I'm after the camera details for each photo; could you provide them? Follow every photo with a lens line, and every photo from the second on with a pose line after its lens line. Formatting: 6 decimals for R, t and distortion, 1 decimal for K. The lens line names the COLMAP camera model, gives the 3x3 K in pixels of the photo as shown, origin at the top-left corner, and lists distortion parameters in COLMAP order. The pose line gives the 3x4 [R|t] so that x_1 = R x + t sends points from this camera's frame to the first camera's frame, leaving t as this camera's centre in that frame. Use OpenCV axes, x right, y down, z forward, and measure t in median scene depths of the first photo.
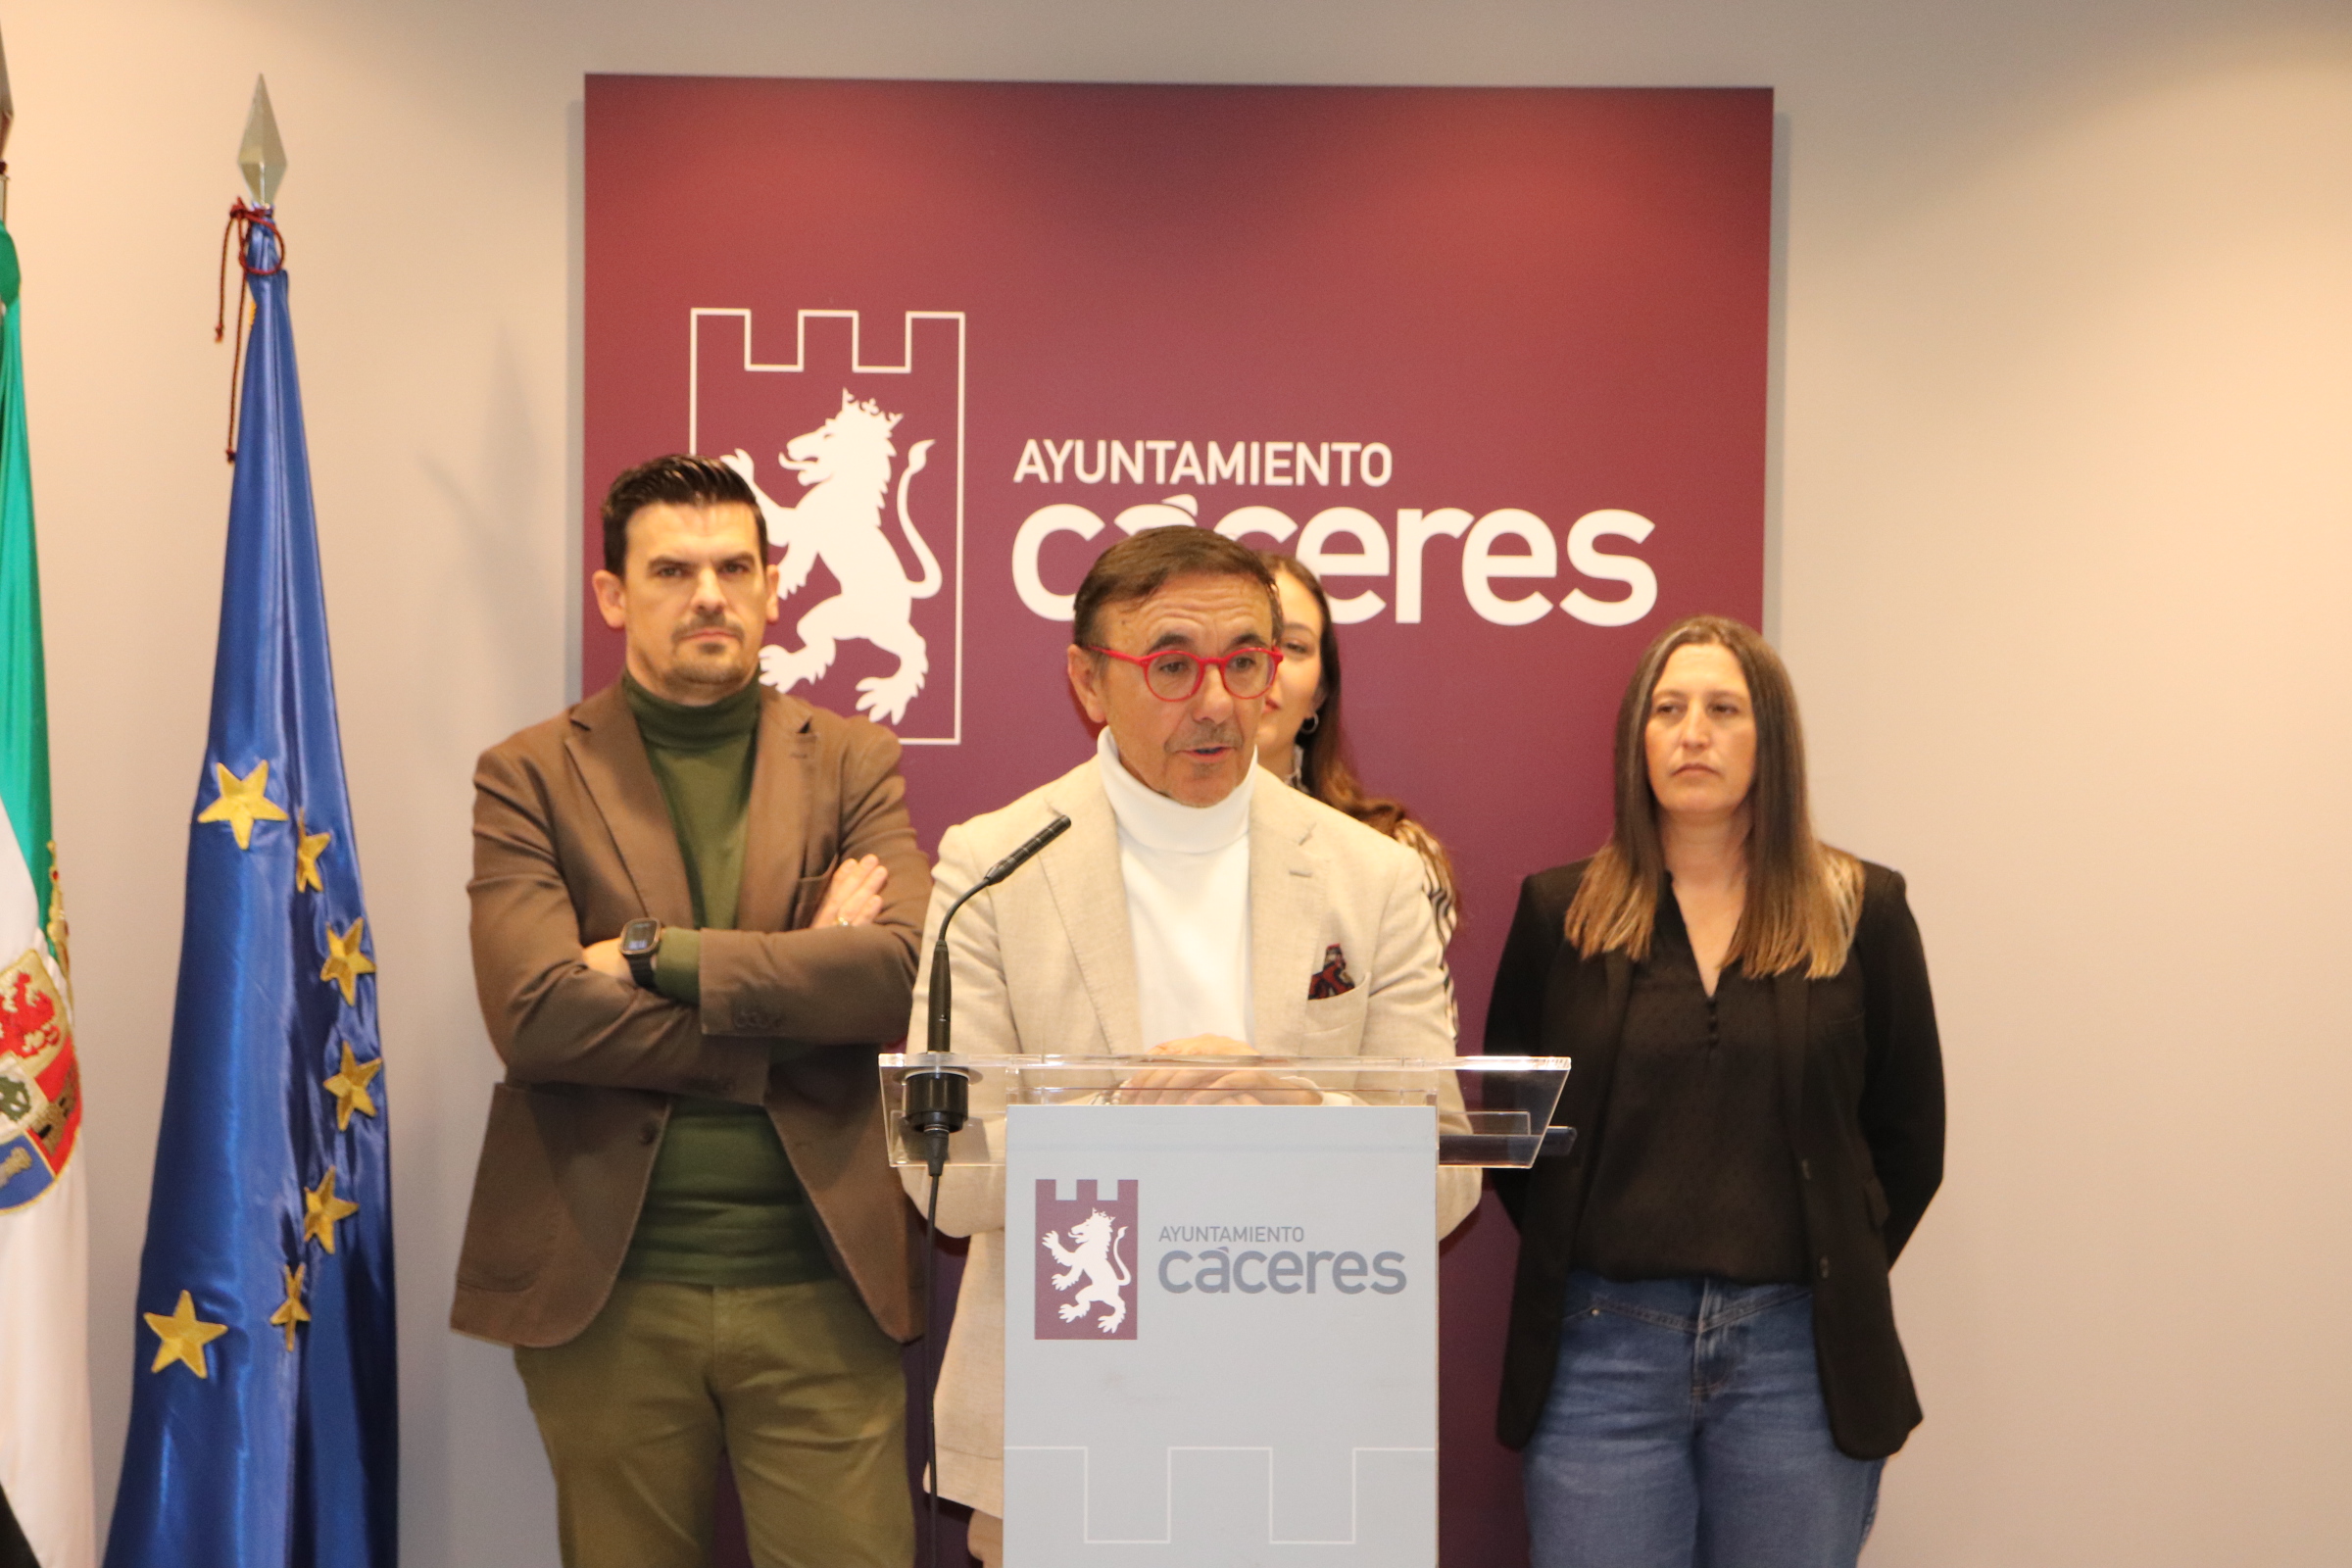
lens RADIAL K [[5719.1, 0, 1175.3], [0, 5719.1, 842.6], [0, 0, 1]] dist [0.461277, 0.832540]
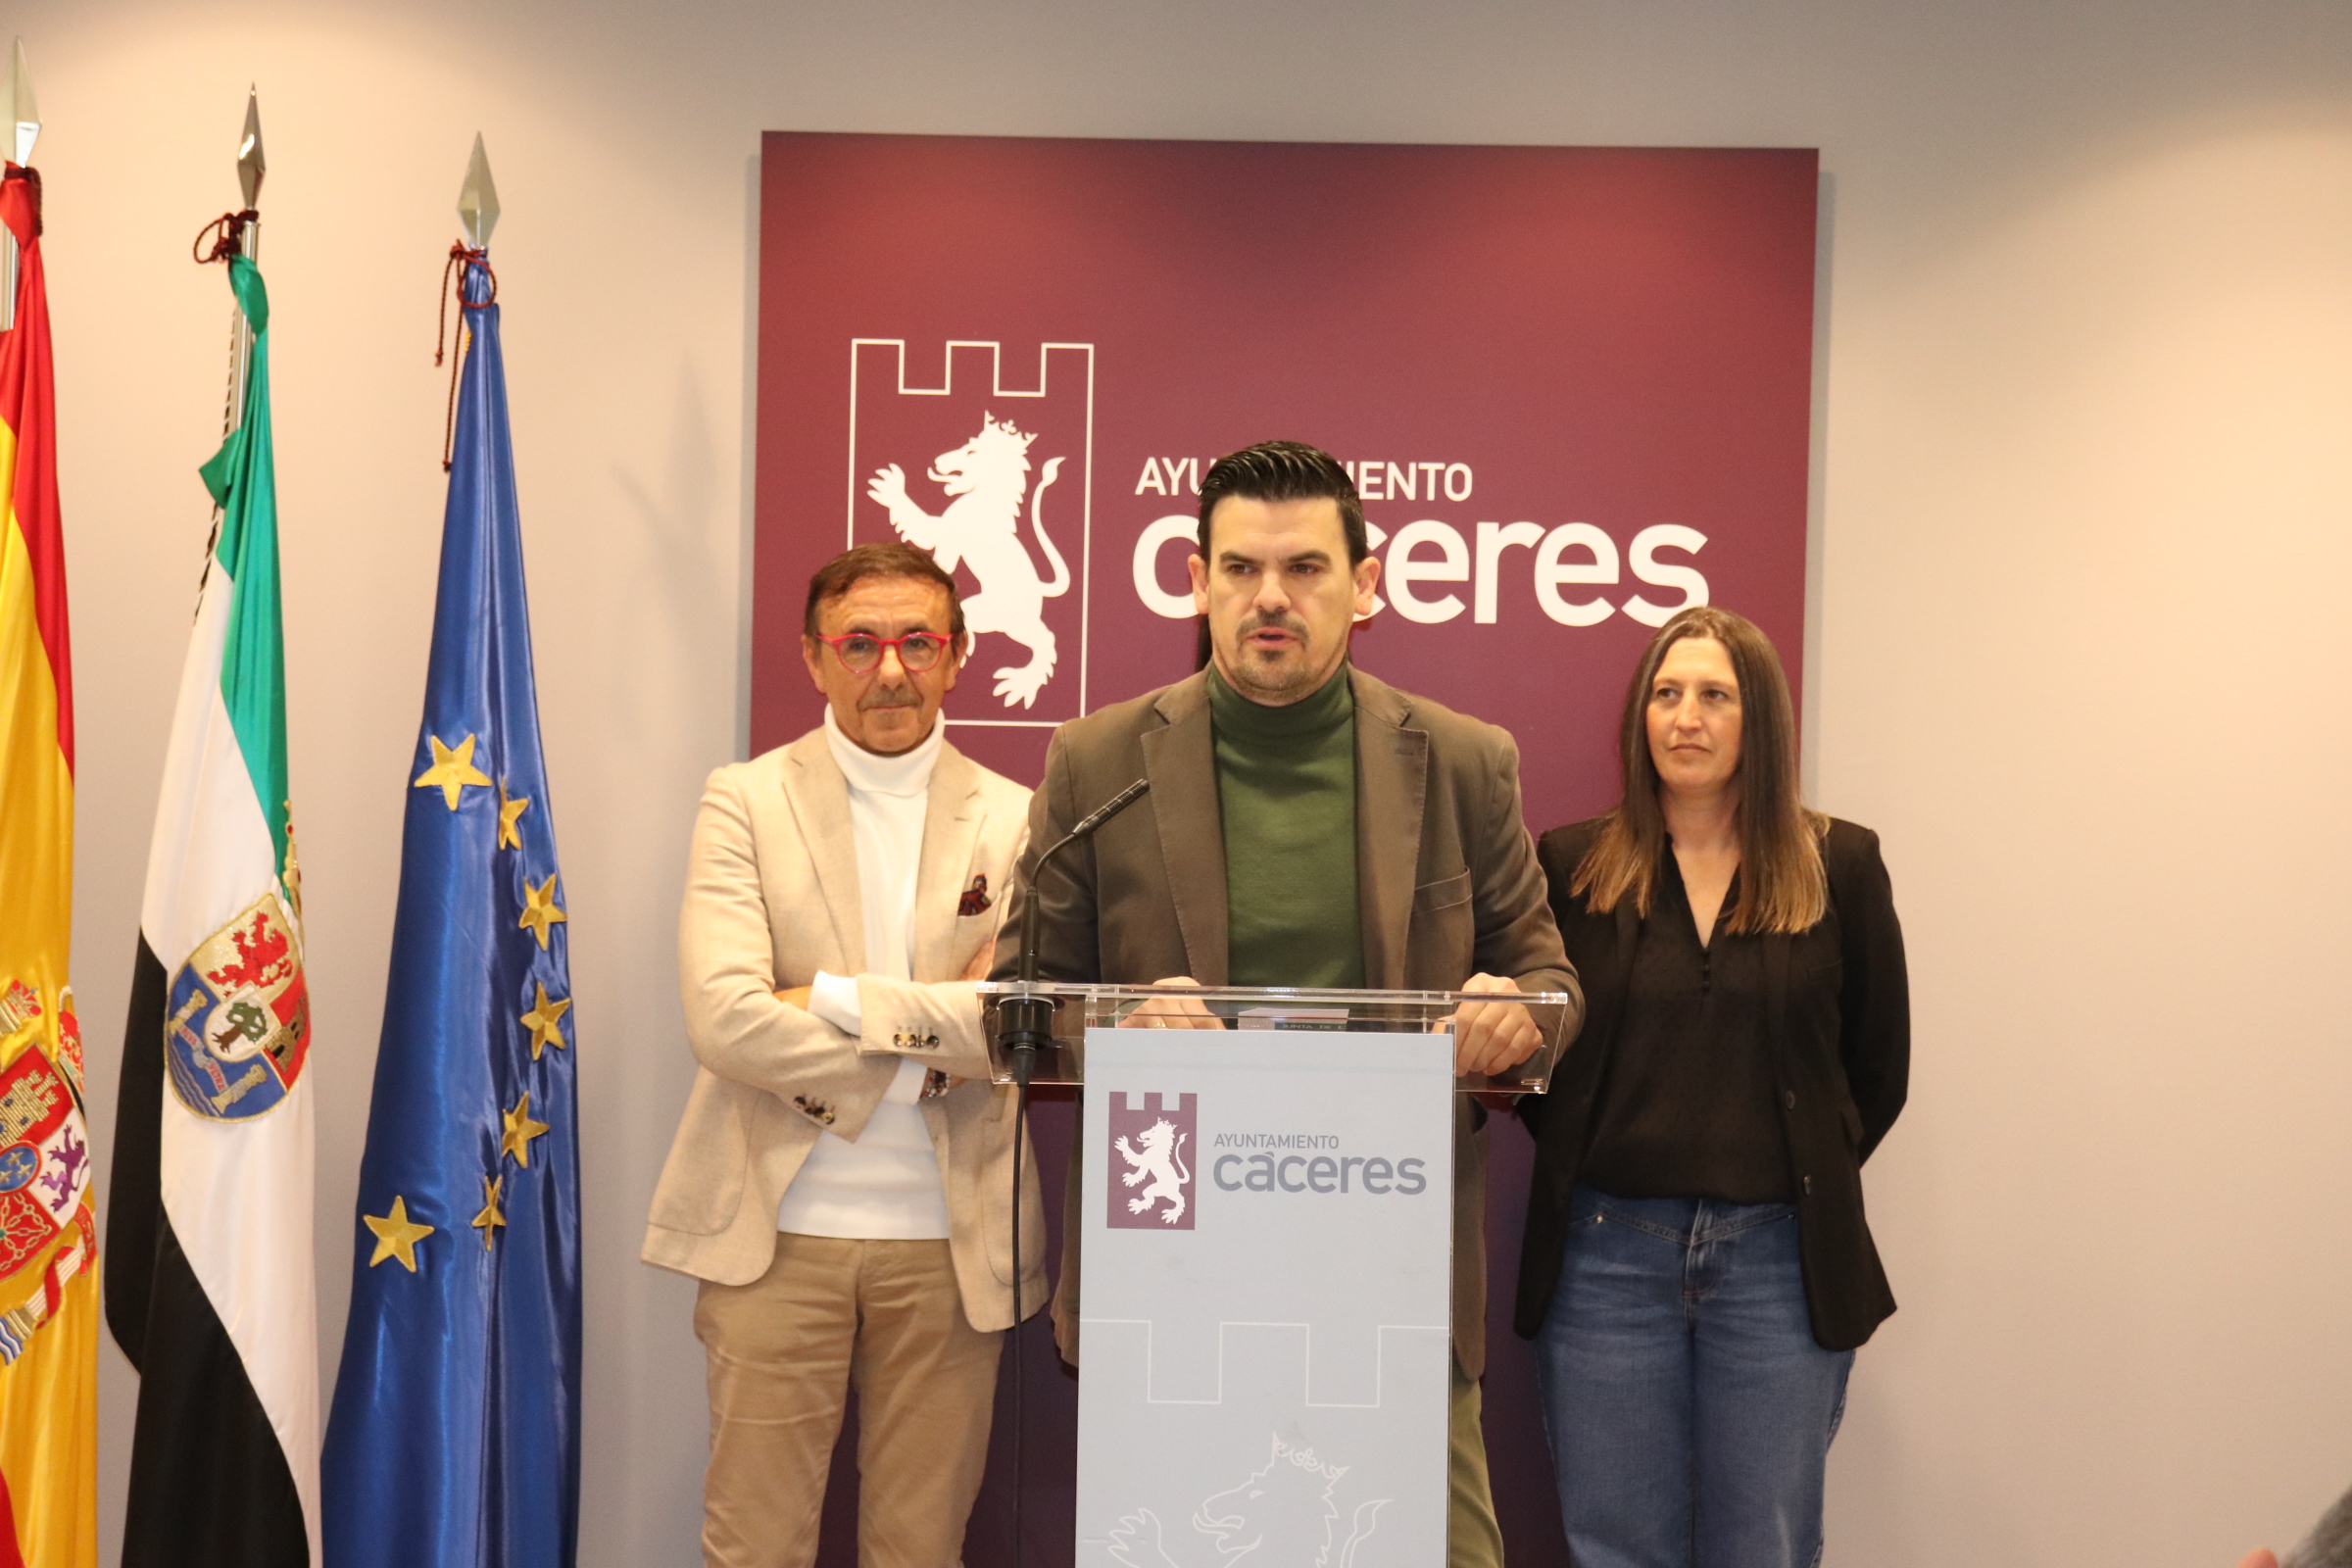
lens RADIAL K [[5719.1, 0, 1175.3], [0, 5719.1, 842.6], [0, 0, 1]] dist [0.461277, 0.832540]
pose [[0.999066, 0.012681, -0.041300, 0.027861], [-0.012770, 0.999917, -0.001881, 0.007592], [0.041273, 0.002406, 0.999145, -0.126419]]
